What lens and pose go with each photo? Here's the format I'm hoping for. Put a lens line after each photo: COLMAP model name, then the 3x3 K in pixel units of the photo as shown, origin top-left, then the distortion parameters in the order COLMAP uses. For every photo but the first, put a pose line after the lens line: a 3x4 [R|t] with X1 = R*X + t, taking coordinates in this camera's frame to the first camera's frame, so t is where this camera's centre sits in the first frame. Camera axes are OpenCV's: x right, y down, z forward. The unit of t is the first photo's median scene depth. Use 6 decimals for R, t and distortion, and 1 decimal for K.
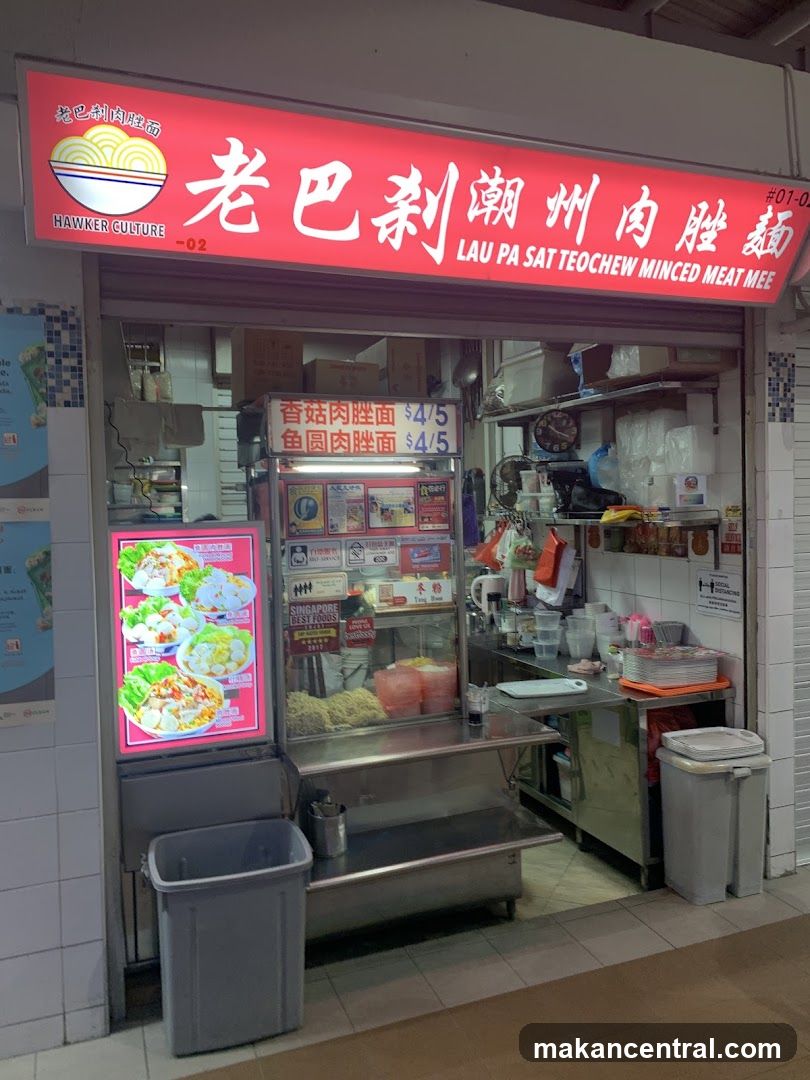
lens RADIAL K [[827.2, 0, 409.7], [0, 827.2, 530.0], [0, 0, 1]] dist [0.060332, -0.108783]
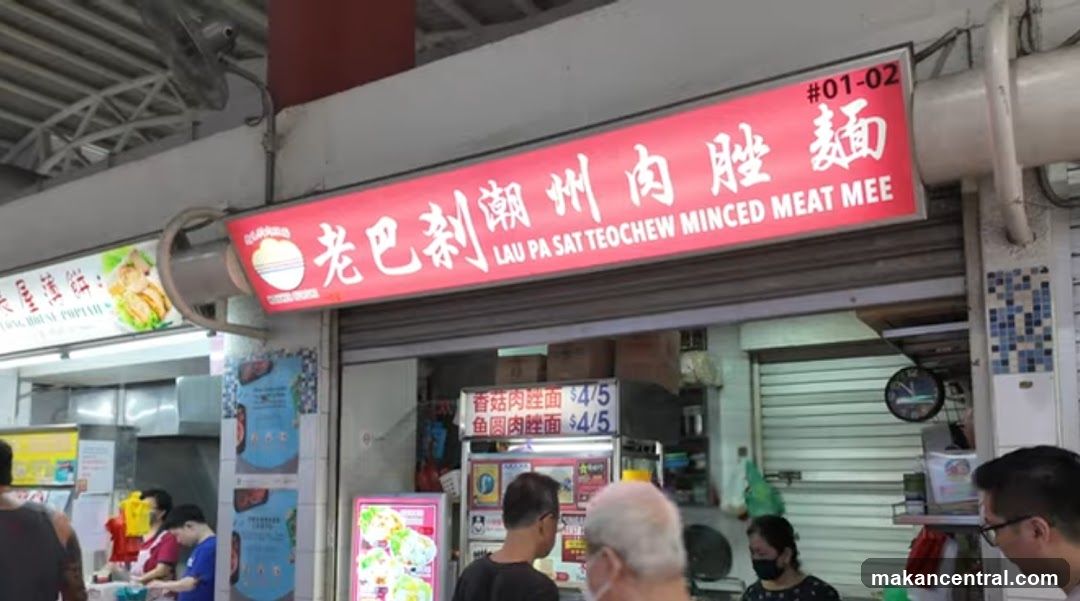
lens RADIAL K [[837.8, 0, 550.3], [0, 837.8, 395.0], [0, 0, 1]] dist [0.152710, -0.265313]
pose [[0.603689, -0.054073, -0.795384, 0.931613], [-0.031906, 0.995259, -0.091878, -0.047619], [0.796581, 0.080843, 0.599102, 0.374931]]
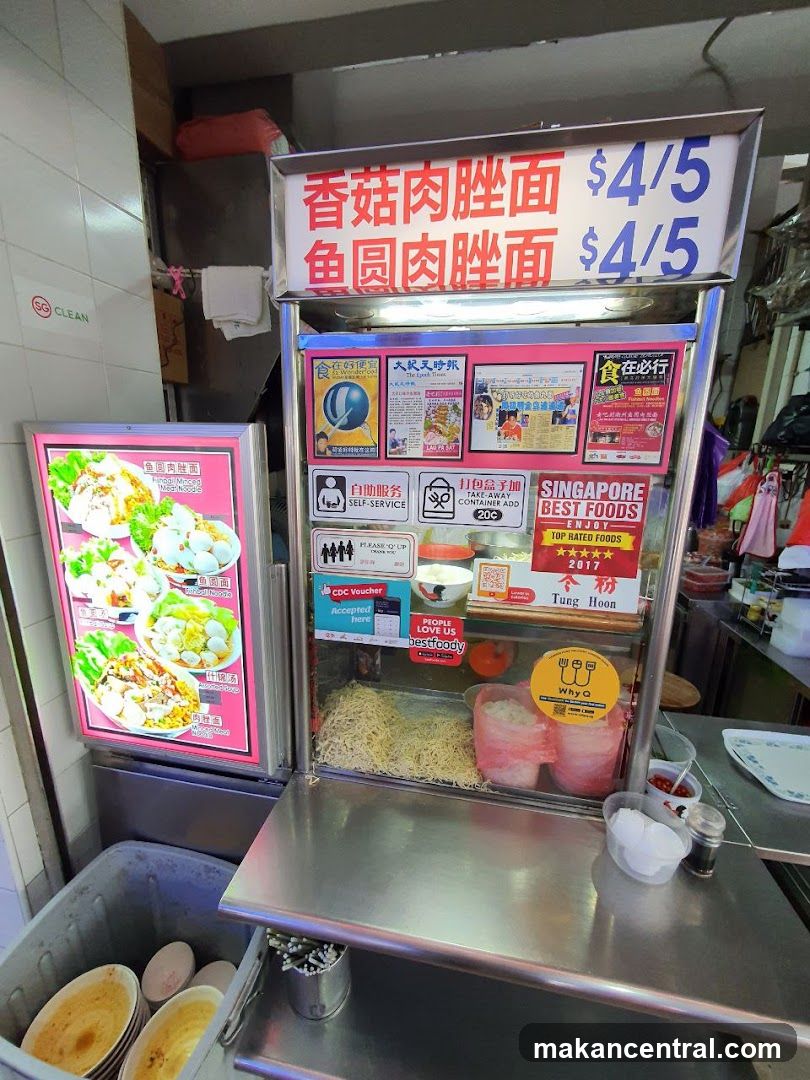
lens RADIAL K [[430.9, 0, 400.2], [0, 430.9, 542.3], [0, 0, 1]] dist [-0.013127, 0.007441]
pose [[0.839687, 0.168491, -0.516272, 0.064917], [-0.052863, 0.971498, 0.231079, -0.006672], [0.540492, -0.166742, 0.824661, 0.824271]]
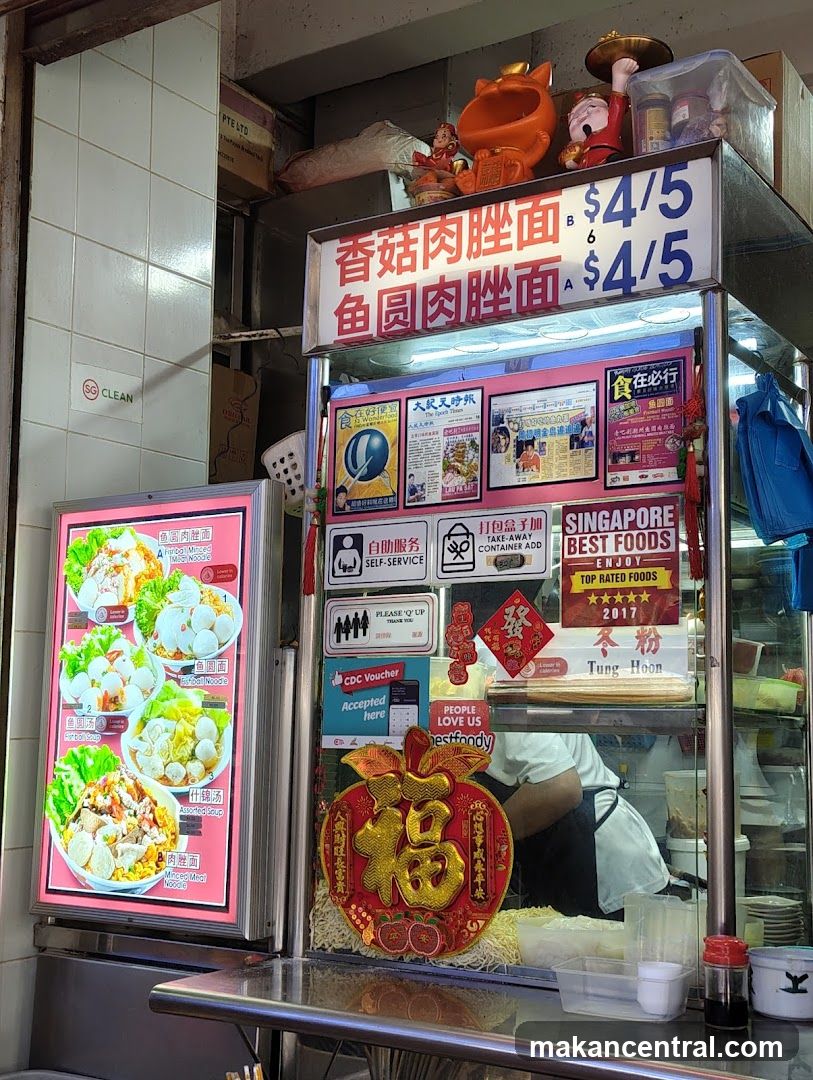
lens RADIAL K [[1394.5, 0, 406.5], [0, 1394.5, 540.0], [0, 0, 1]] dist [0.041043, -0.056424]
pose [[0.564243, -0.072047, -0.822459, 0.562495], [-0.044137, 0.992128, -0.117189, 0.120201], [0.824428, 0.102424, 0.556621, 0.623106]]
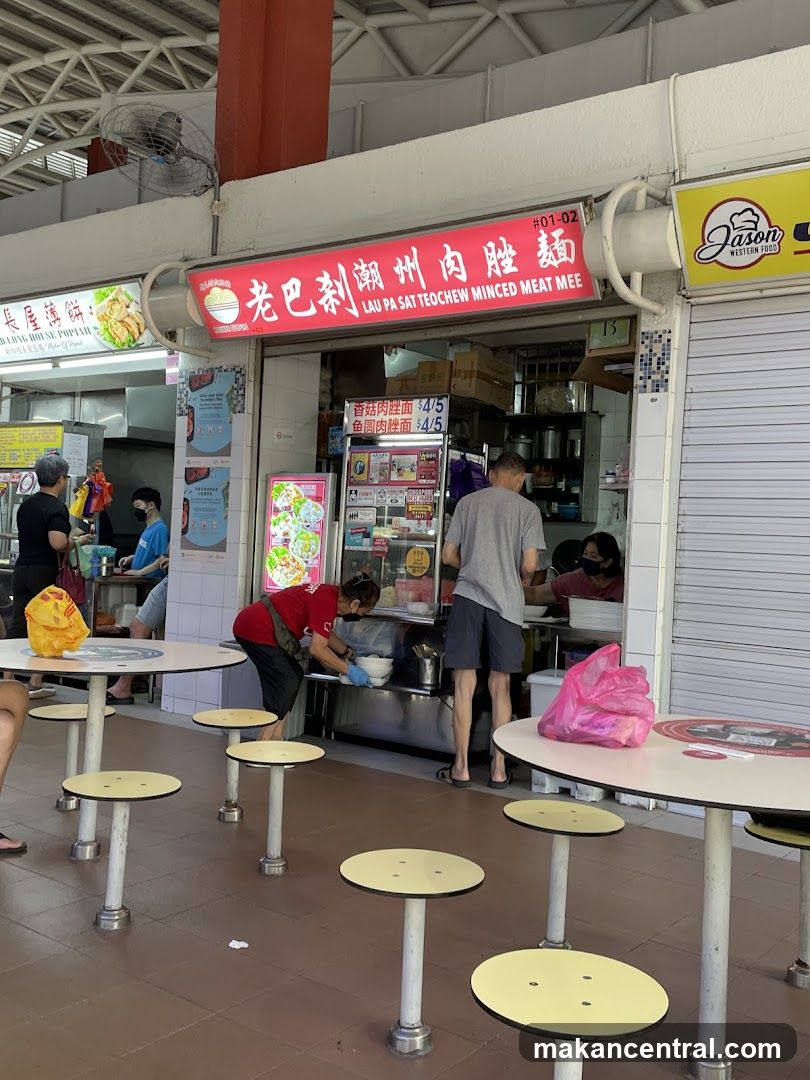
lens RADIAL K [[1107.8, 0, 405.0], [0, 1107.8, 540.0], [0, 0, 1]] dist [0.115284, -0.002785]
pose [[0.507904, 0.043562, -0.860312, 1.937590], [-0.083566, 0.996502, 0.001124, 0.114590], [0.857351, 0.071322, 0.509767, -0.039030]]
